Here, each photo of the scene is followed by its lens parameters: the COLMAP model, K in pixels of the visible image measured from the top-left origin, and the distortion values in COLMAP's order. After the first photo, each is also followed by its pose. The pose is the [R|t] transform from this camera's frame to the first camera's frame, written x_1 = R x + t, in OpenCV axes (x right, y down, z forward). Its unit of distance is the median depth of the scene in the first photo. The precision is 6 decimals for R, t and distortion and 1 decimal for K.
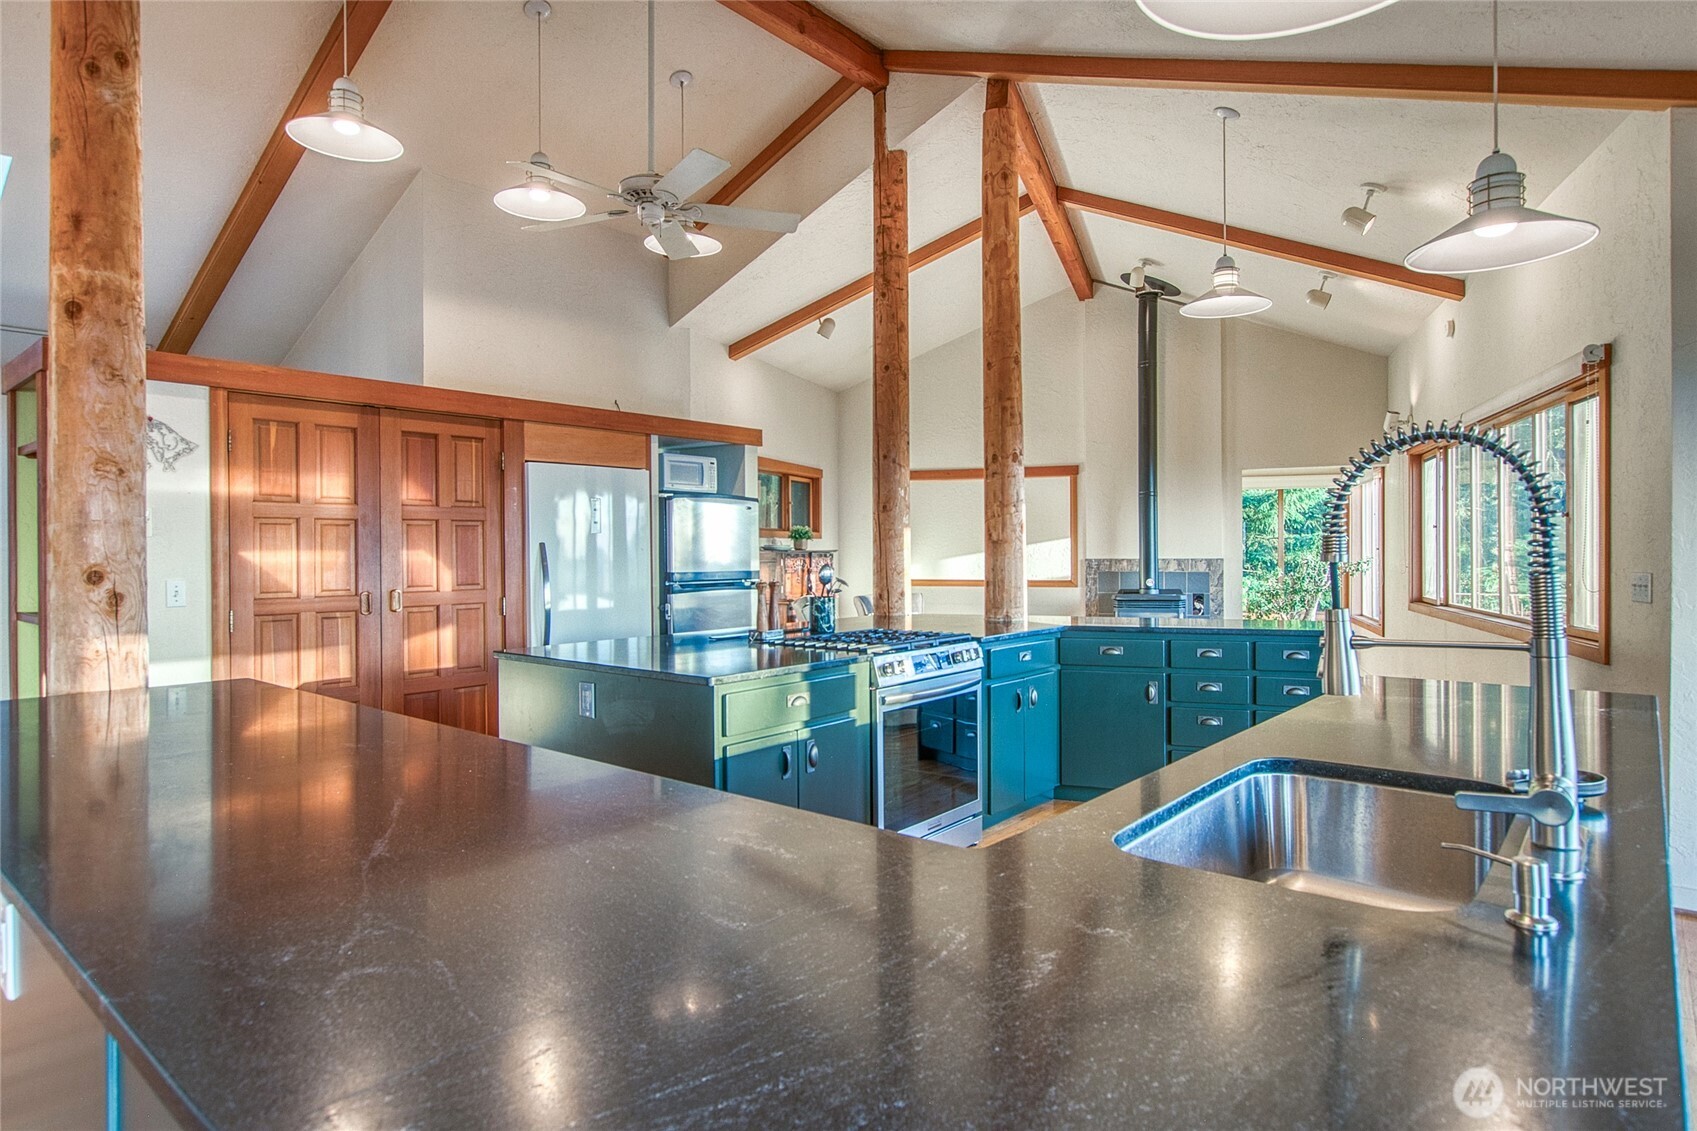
lens RADIAL K [[935.4, 0, 859.3], [0, 935.4, 549.8], [0, 0, 1]] dist [-0.001981, -0.000028]
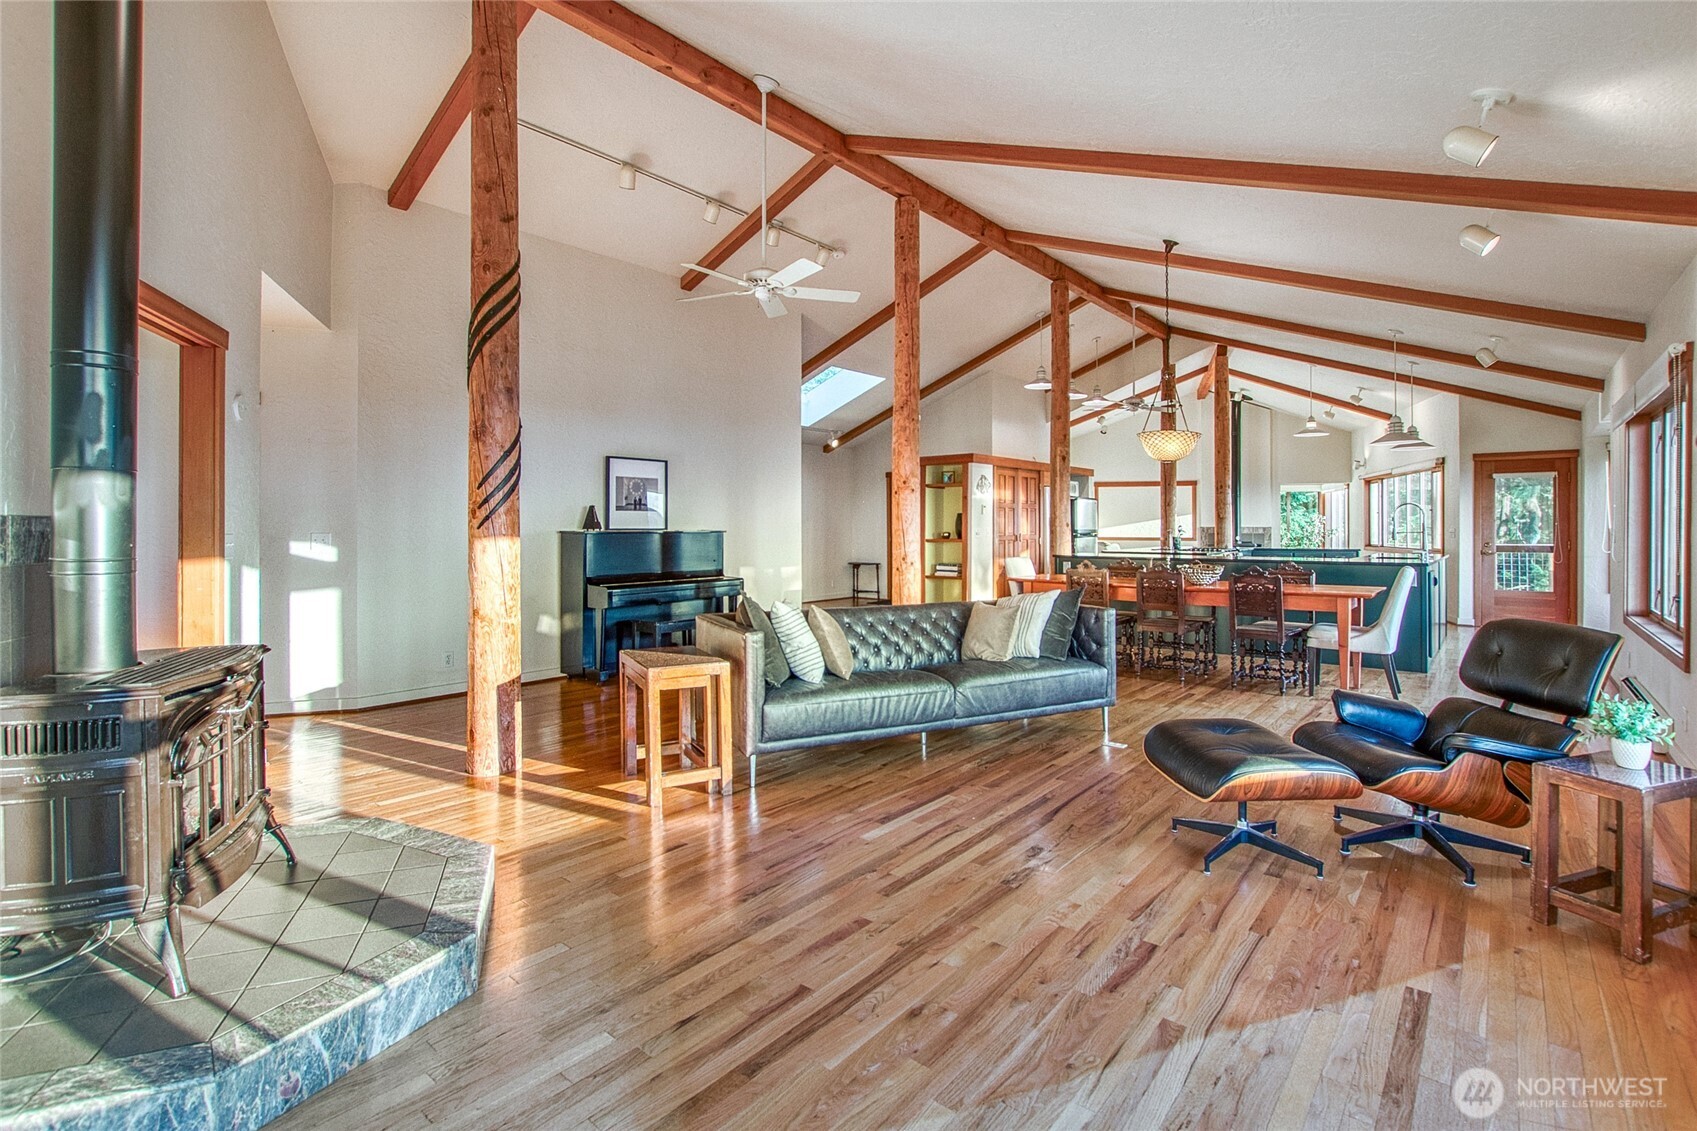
lens RADIAL K [[765.6, 0, 866.4], [0, 765.6, 513.7], [0, 0, 1]] dist [-0.019390, 0.002994]
pose [[0.999960, 0.008503, -0.002825, -0.993407], [-0.008537, 0.999891, -0.012080, 0.016451], [0.002721, 0.012103, 0.999923, -1.363605]]
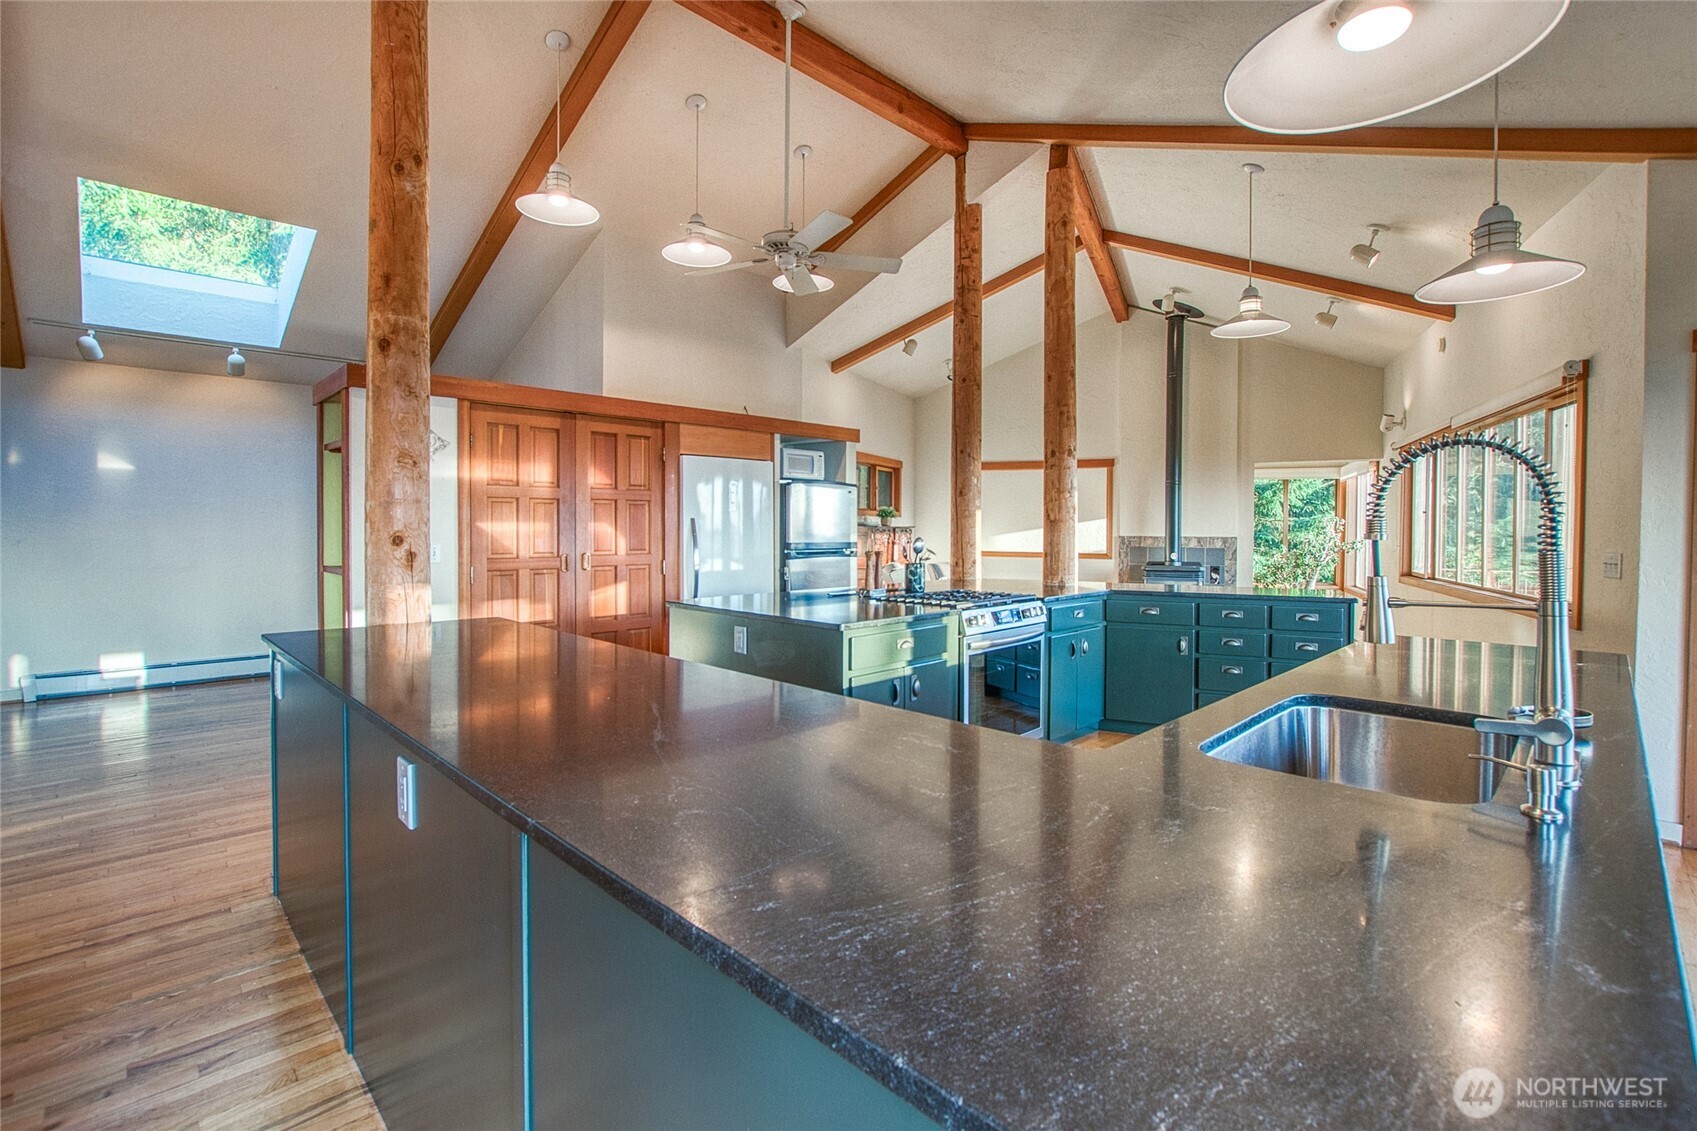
lens RADIAL K [[765.6, 0, 851.7], [0, 765.6, 536.0], [0, 0, 1]] dist [-0.019390, 0.002994]
pose [[0.996157, 0.011983, -0.086759, -0.035276], [-0.010849, 0.999850, 0.013526, 0.000394], [0.086908, -0.012533, 0.996138, -0.030382]]
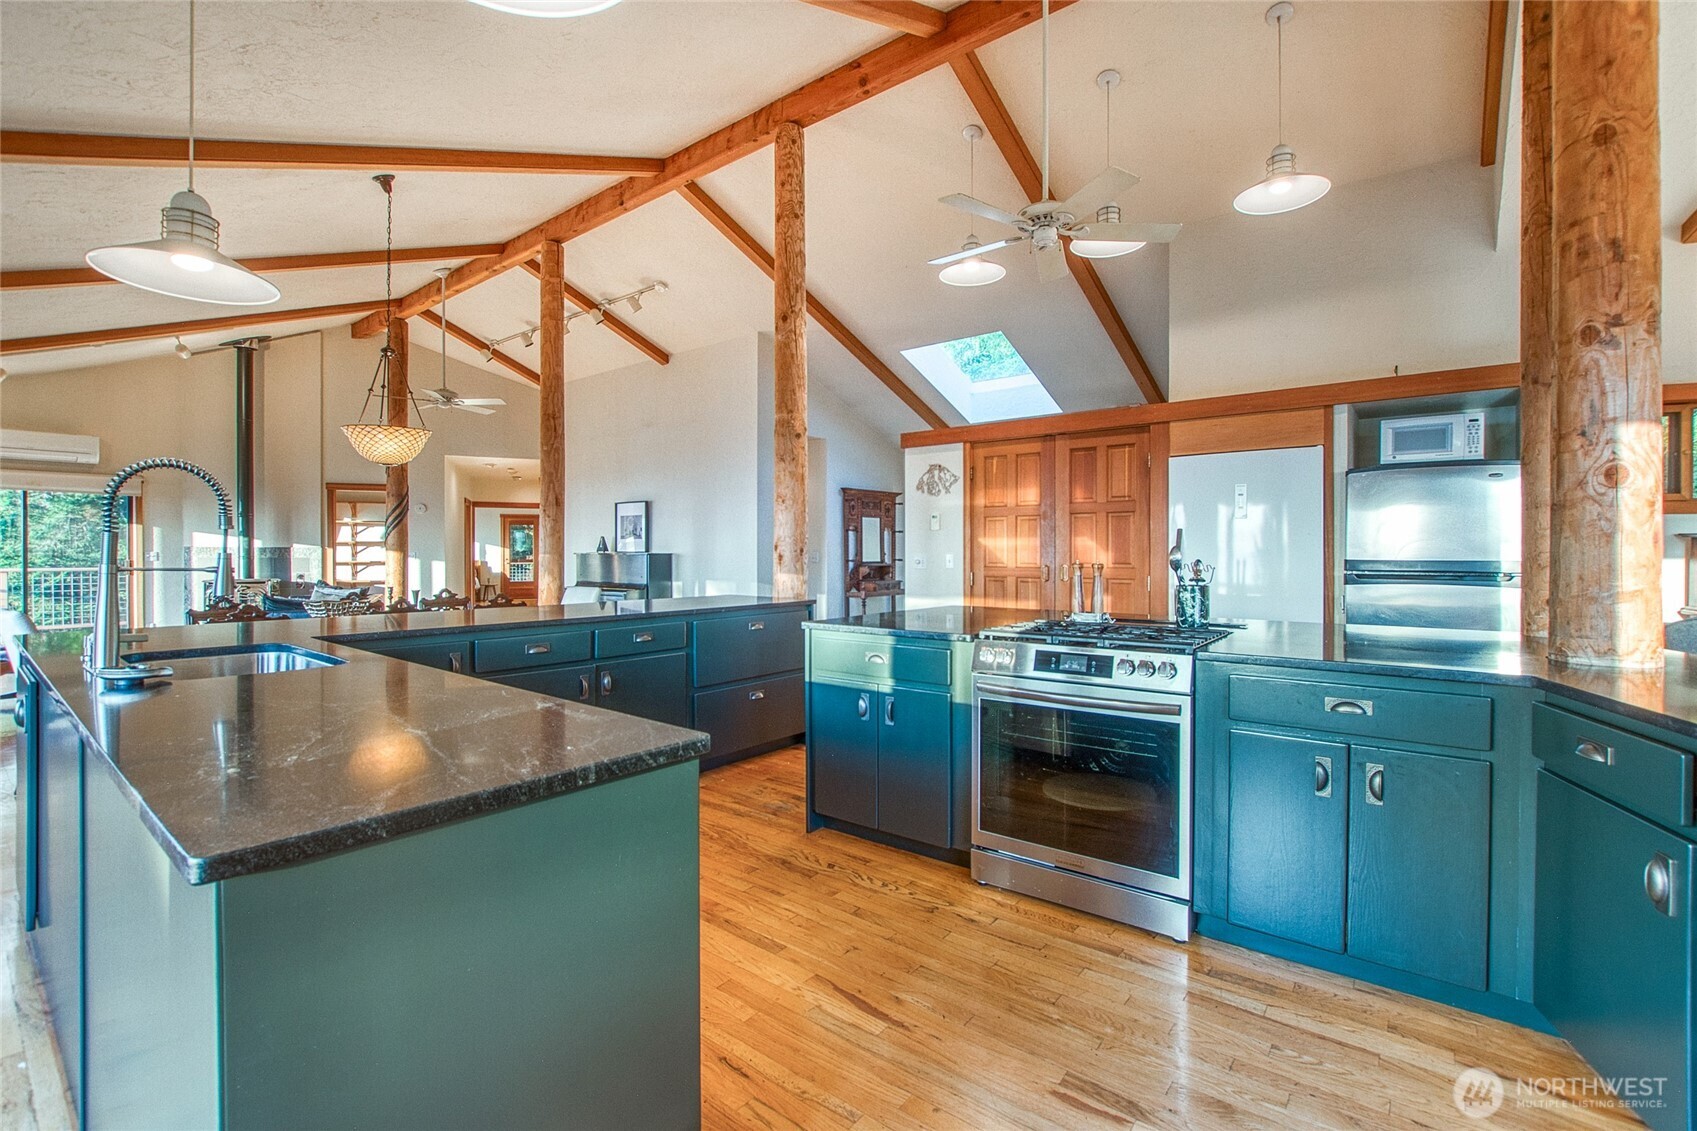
lens RADIAL K [[765.6, 0, 842.0], [0, 765.6, 574.1], [0, 0, 1]] dist [-0.019390, 0.002994]
pose [[-0.001970, 0.037865, -0.999281, 0.656398], [0.000630, 0.999283, 0.037863, 0.013867], [0.999998, -0.000554, -0.001992, 0.693341]]
